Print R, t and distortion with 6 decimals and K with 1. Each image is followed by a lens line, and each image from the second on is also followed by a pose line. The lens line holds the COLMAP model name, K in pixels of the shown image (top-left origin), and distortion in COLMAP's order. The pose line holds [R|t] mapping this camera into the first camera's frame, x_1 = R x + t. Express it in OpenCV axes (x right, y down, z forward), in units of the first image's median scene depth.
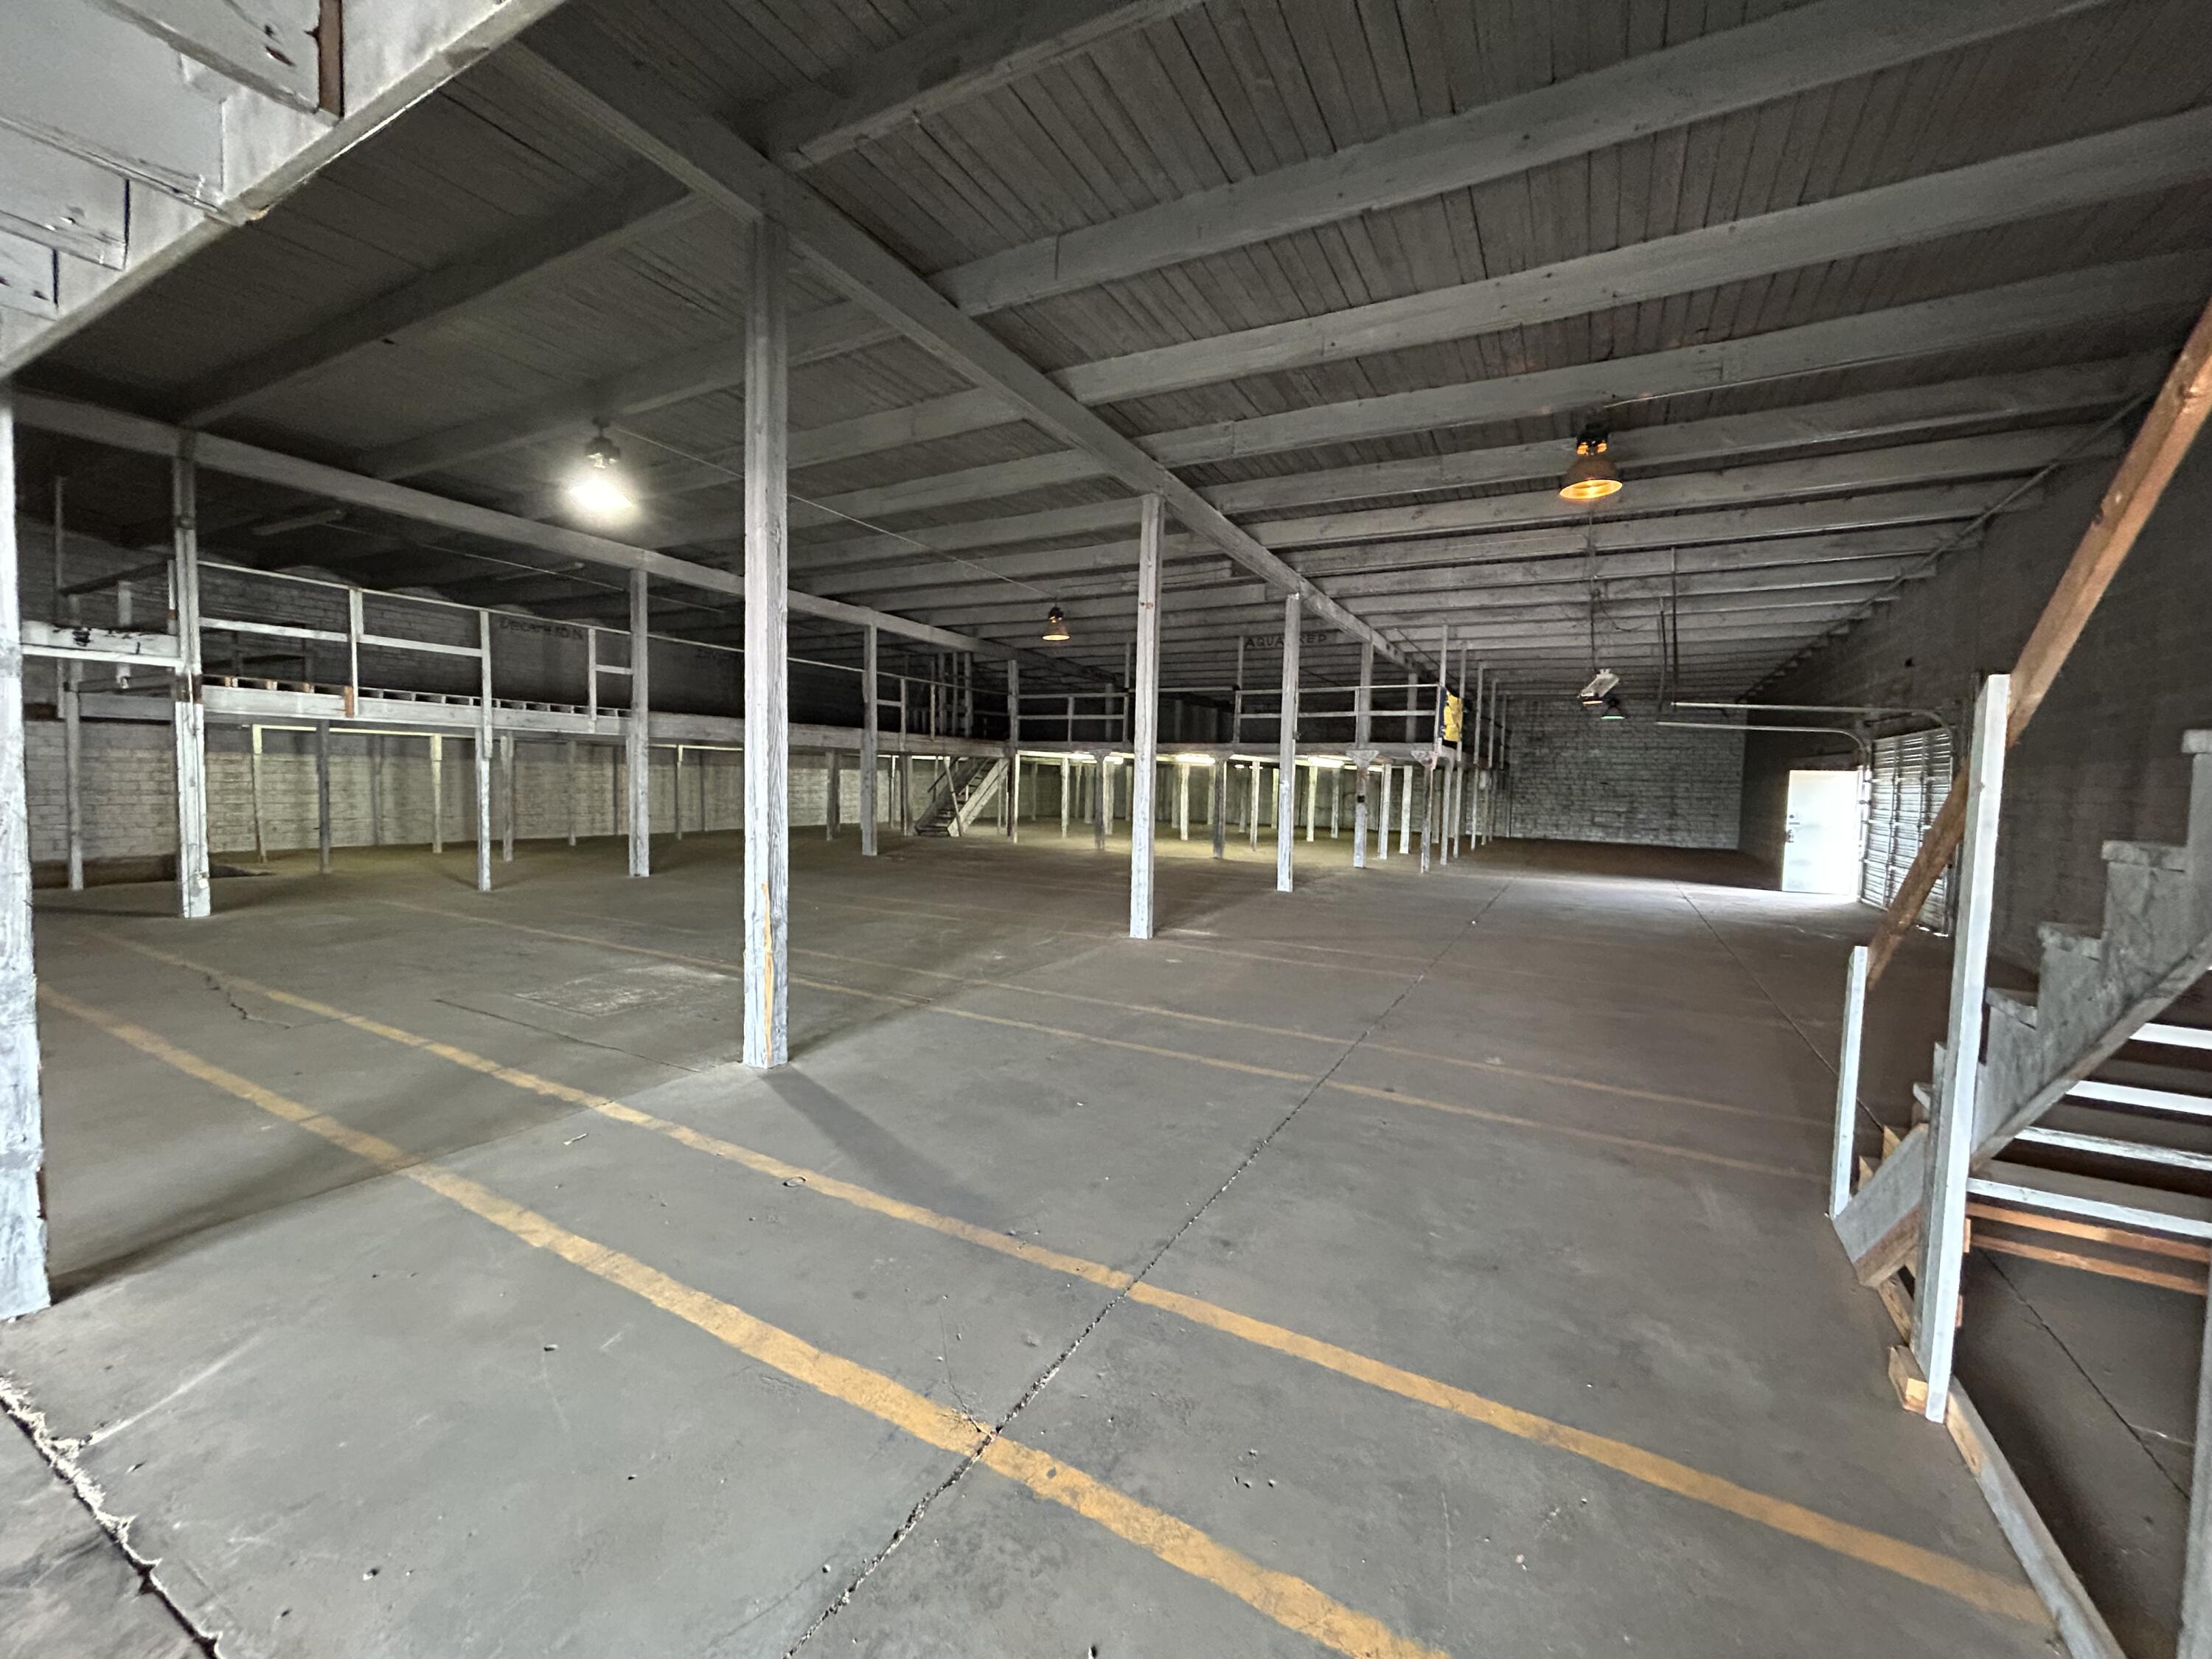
lens RADIAL K [[893.8, 0, 1103.2], [0, 893.8, 829.8], [0, 0, 1]] dist [0.000373, 0.000413]
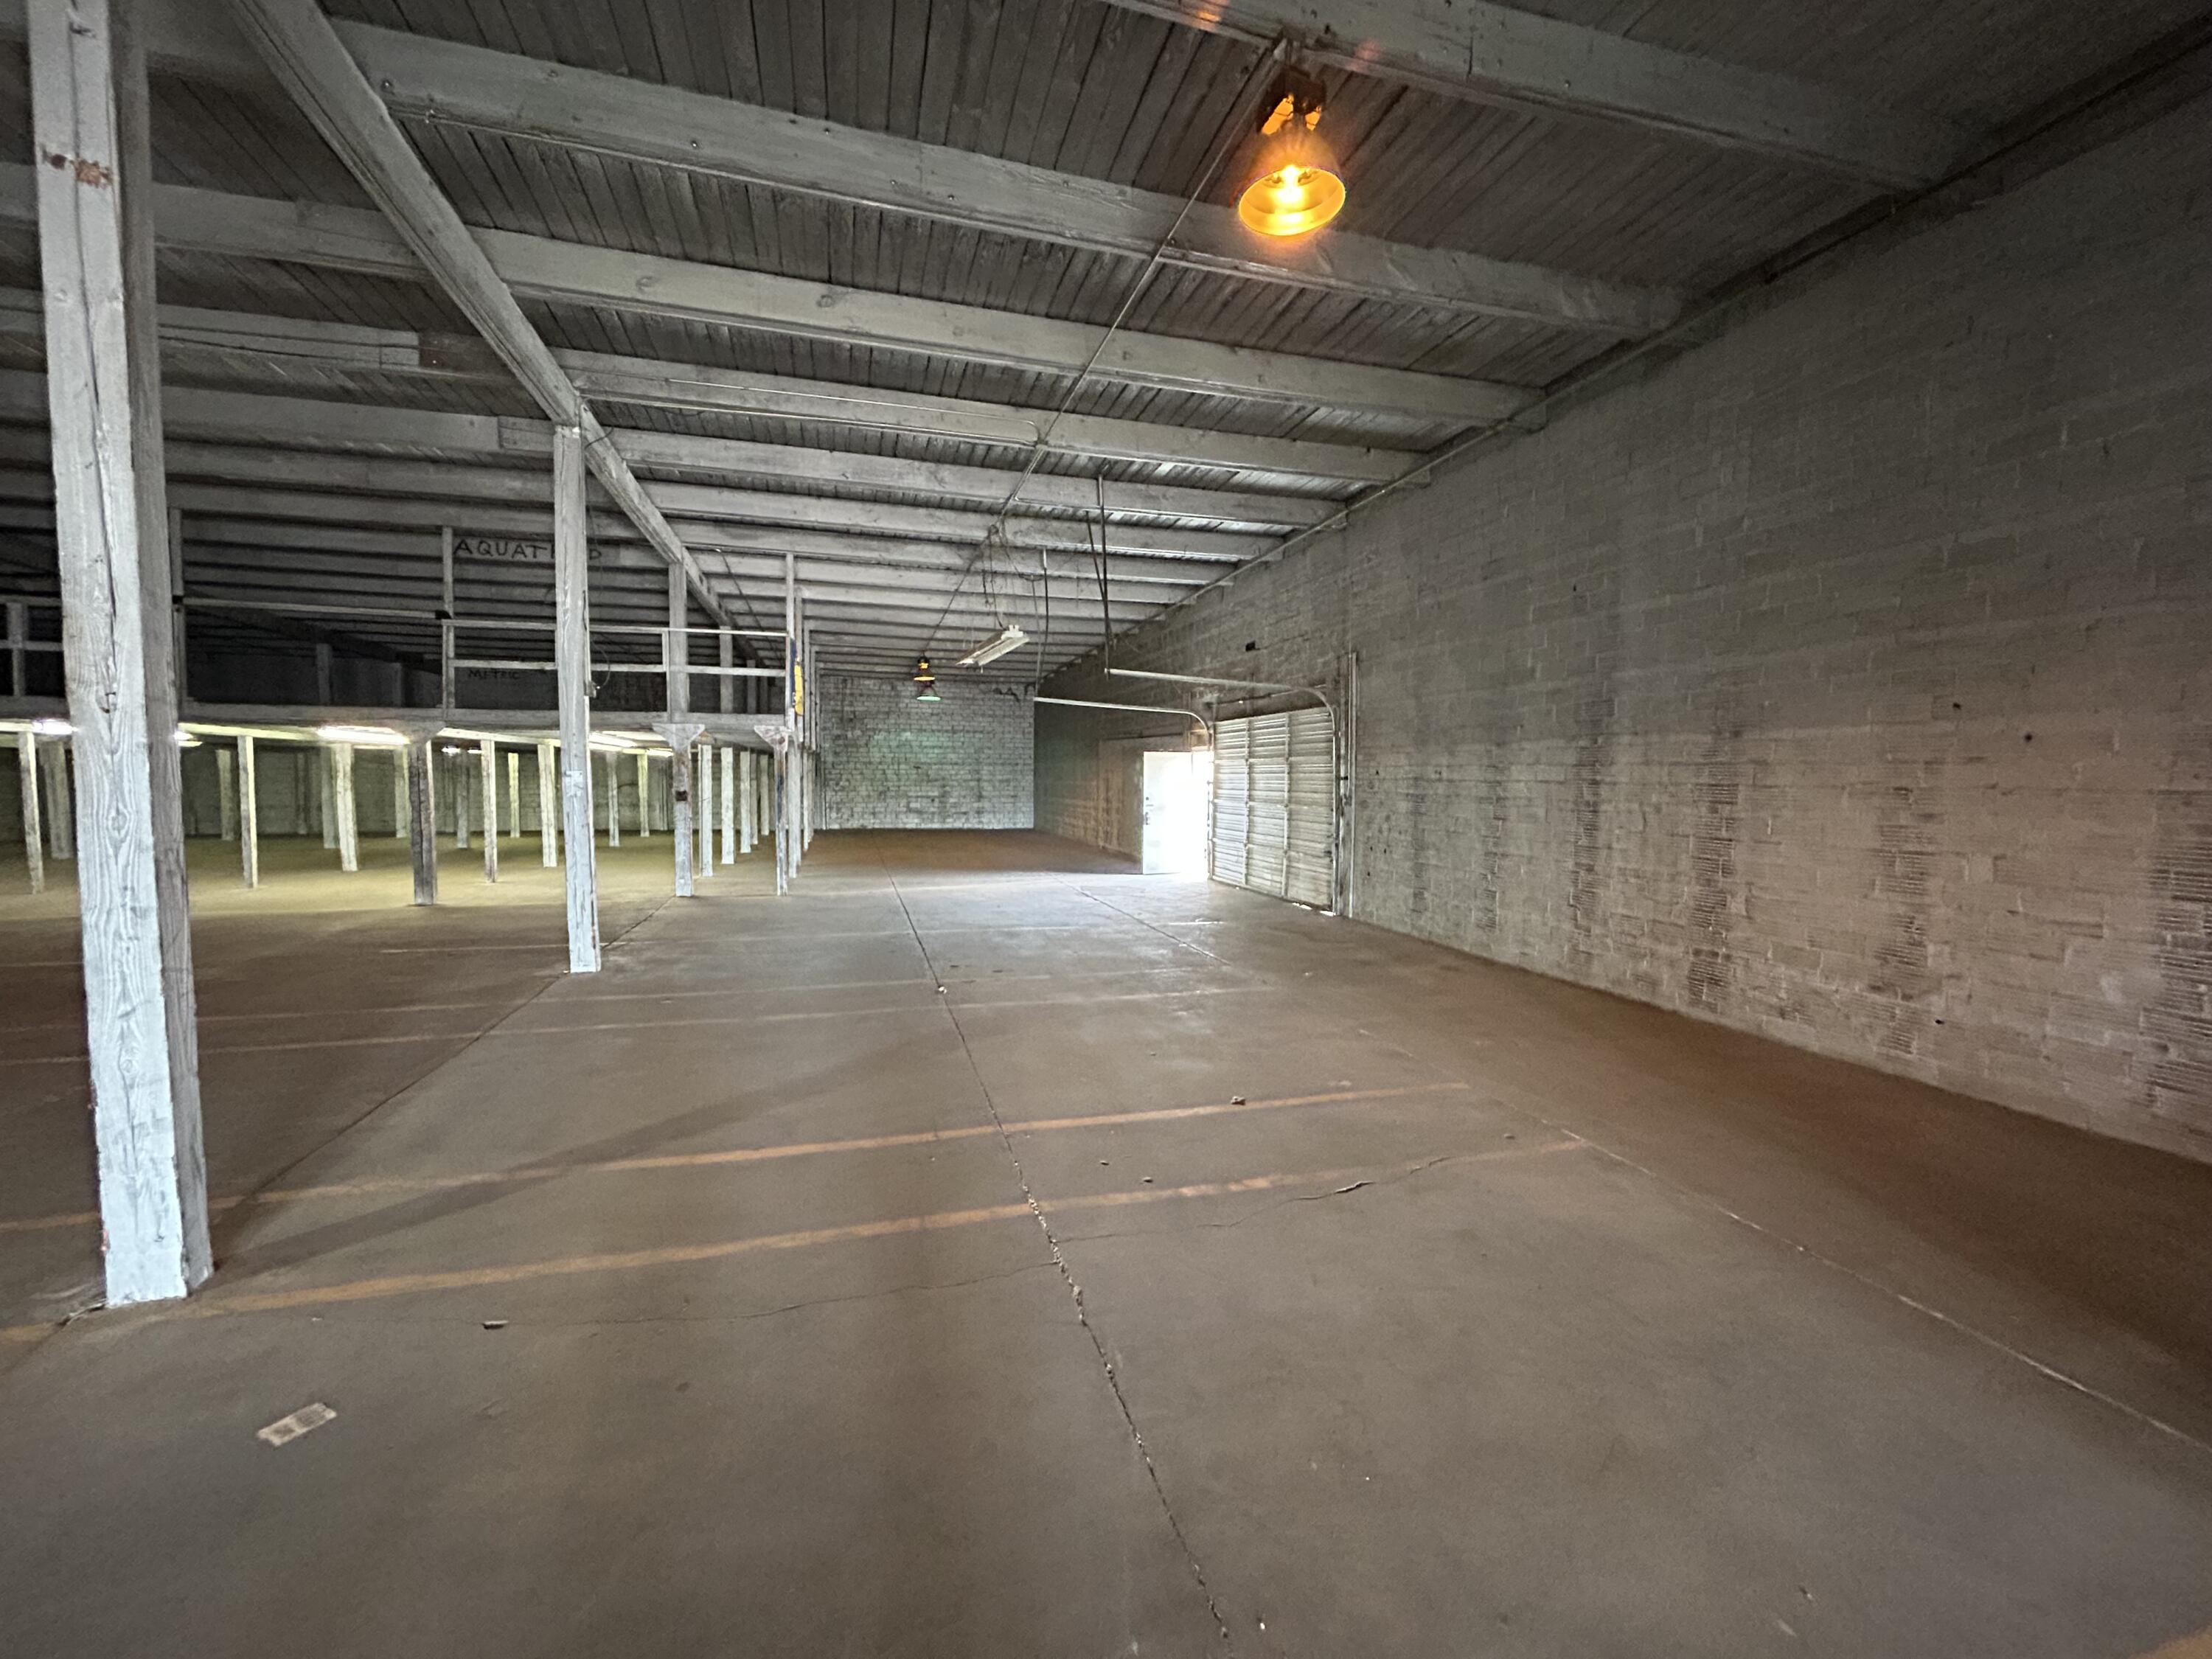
lens RADIAL K [[893.8, 0, 1109.6], [0, 893.8, 824.7], [0, 0, 1]] dist [0.000373, 0.000413]
pose [[0.702110, -0.059448, 0.709583, 0.027581], [0.051585, 0.998137, 0.032581, -0.014975], [-0.710198, 0.013728, 0.703868, 0.243187]]
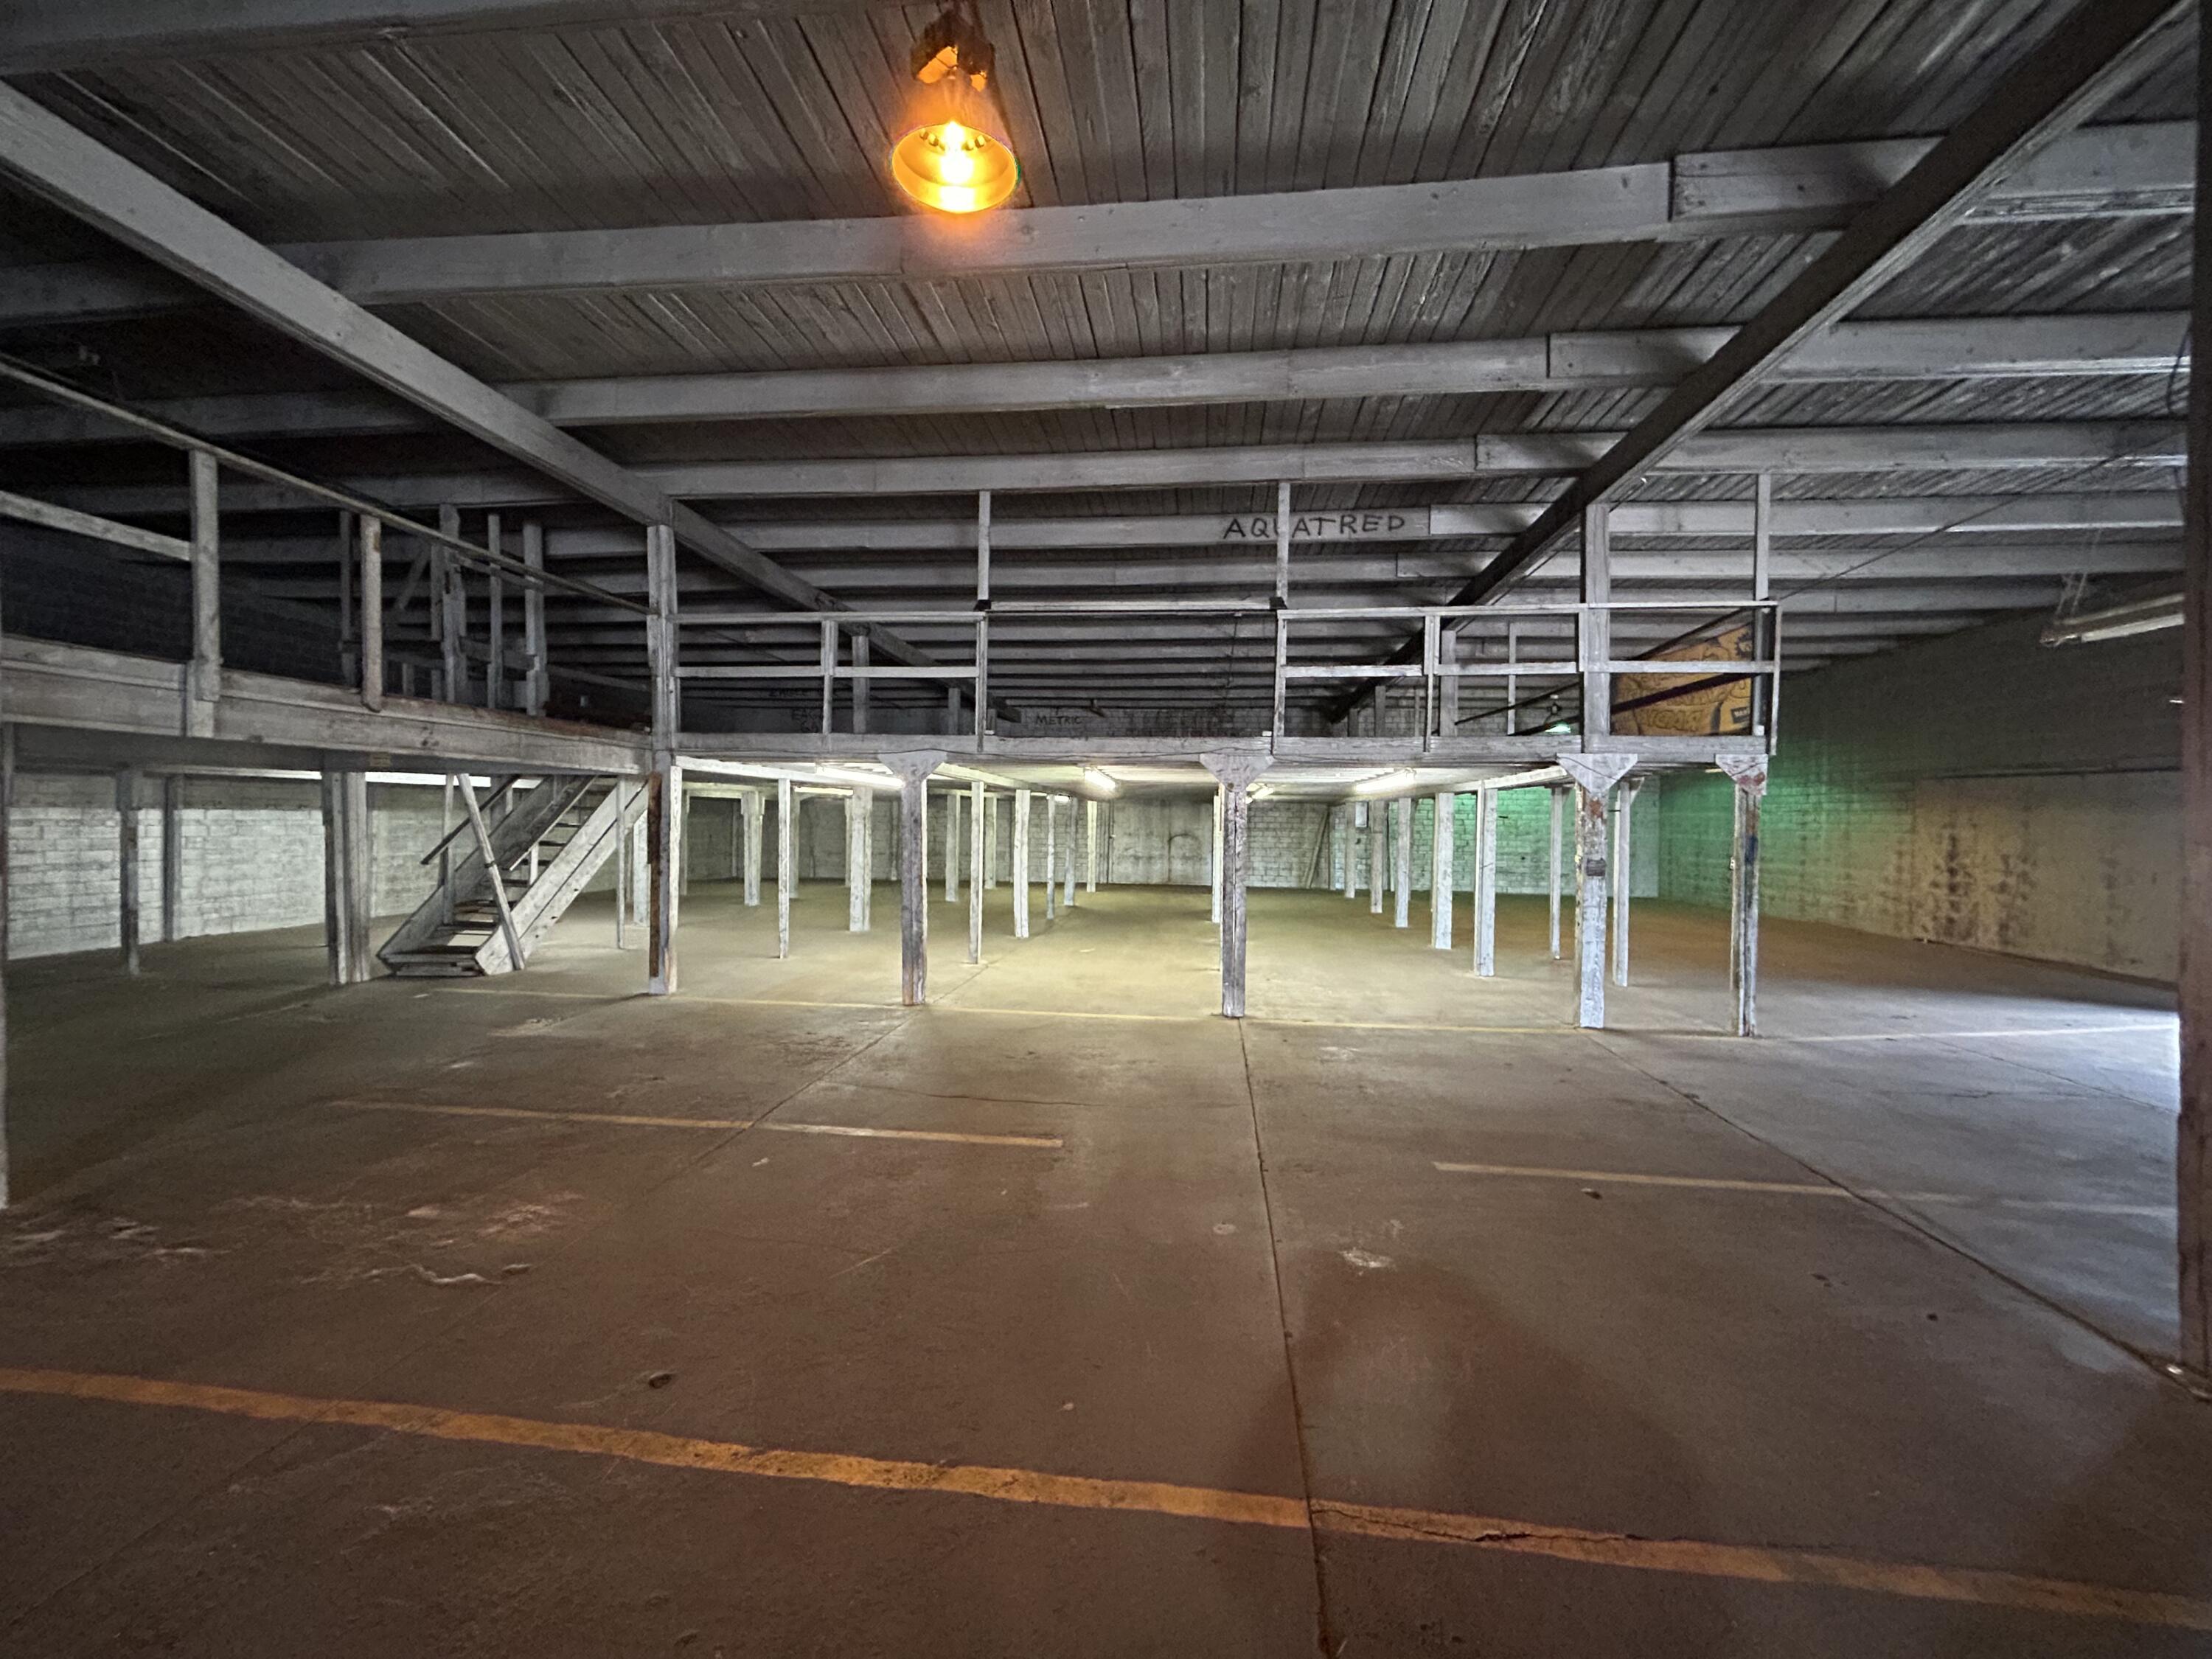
lens RADIAL K [[893.8, 0, 1107.2], [0, 893.8, 830.1], [0, 0, 1]] dist [0.000373, 0.000413]
pose [[0.924654, -0.016627, 0.380446, -0.070626], [0.032444, 0.998854, -0.035199, -0.036586], [-0.379424, 0.044890, 0.924133, 0.568272]]
